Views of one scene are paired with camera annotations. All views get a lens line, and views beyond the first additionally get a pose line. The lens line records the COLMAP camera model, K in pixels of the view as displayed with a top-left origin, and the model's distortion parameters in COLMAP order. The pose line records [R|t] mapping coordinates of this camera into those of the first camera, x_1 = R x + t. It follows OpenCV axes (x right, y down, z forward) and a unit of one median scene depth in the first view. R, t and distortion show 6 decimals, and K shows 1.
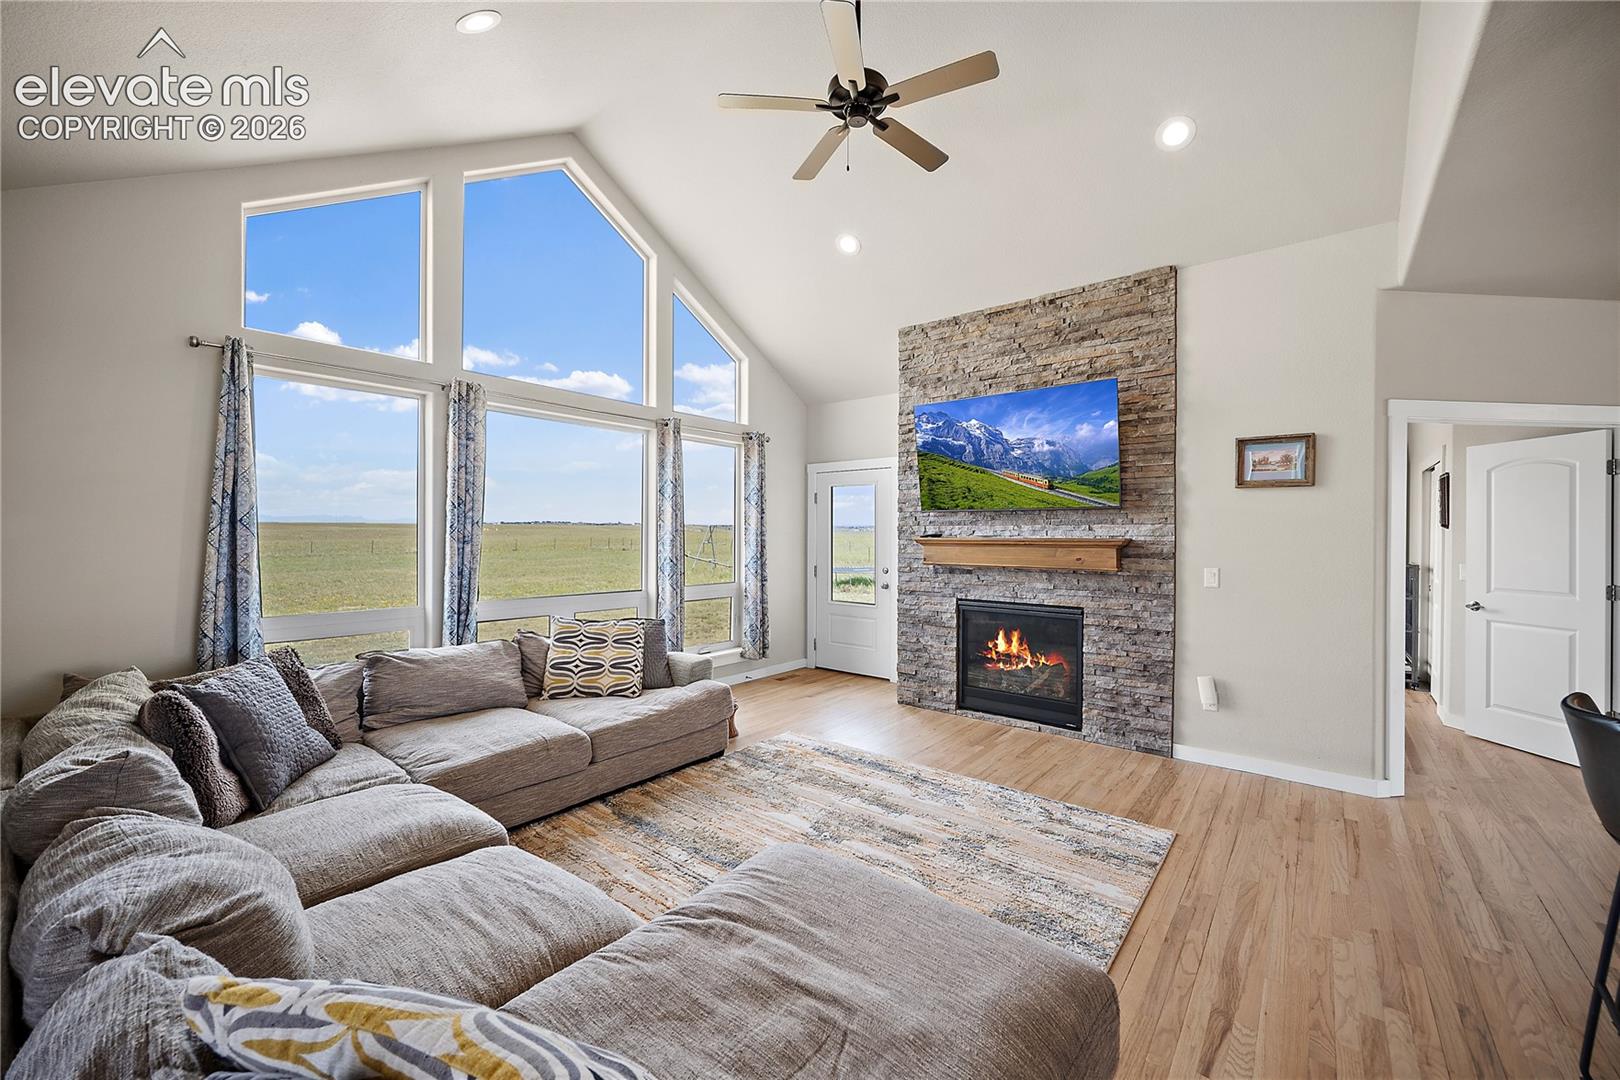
lens RADIAL K [[638.4, 0, 811.2], [0, 638.4, 537.8], [0, 0, 1]] dist [-0.001876, 0.000769]
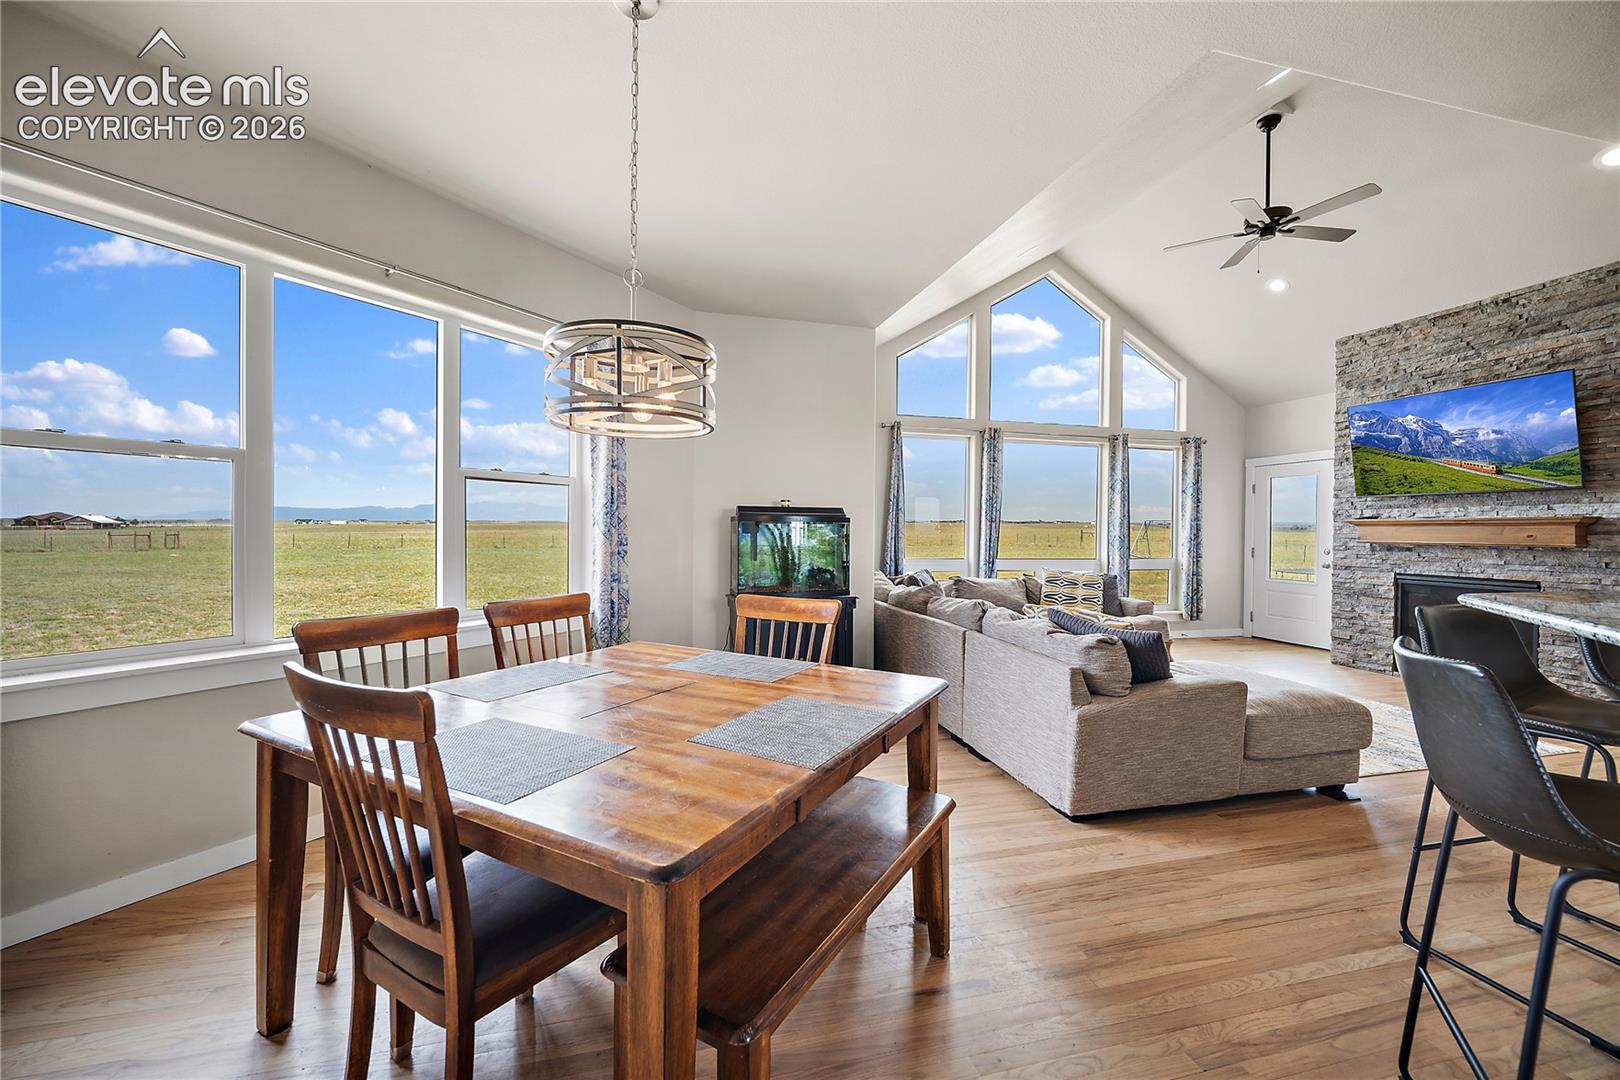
lens RADIAL K [[638.4, 0, 813.2], [0, 638.4, 536.8], [0, 0, 1]] dist [-0.001876, 0.000769]
pose [[0.805168, 0.009749, -0.592966, 0.072839], [-0.009013, 0.999951, 0.004203, 0.038177], [0.592978, 0.001960, 0.805216, -0.562245]]
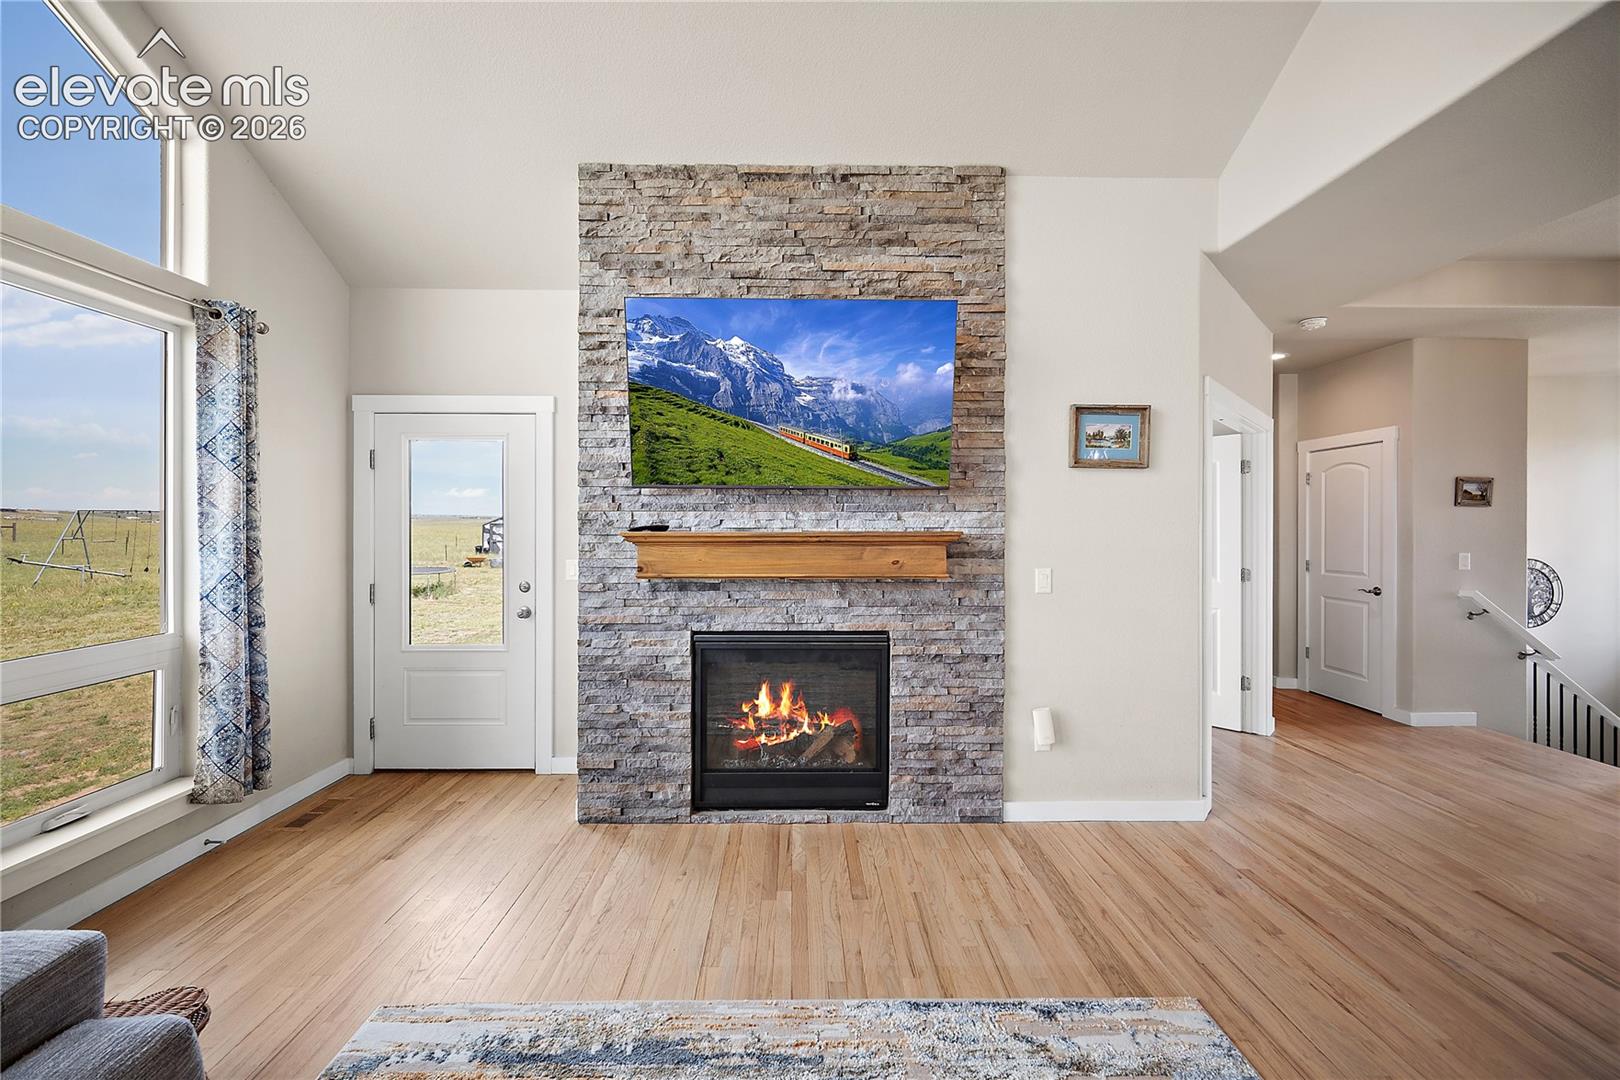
lens RADIAL K [[638.4, 0, 796.1], [0, 638.4, 522.8], [0, 0, 1]] dist [-0.001876, 0.000769]
pose [[0.767494, -0.006809, 0.641020, -0.090867], [0.004555, 0.999976, 0.005167, -0.012190], [-0.641040, -0.001046, 0.767507, 0.507193]]
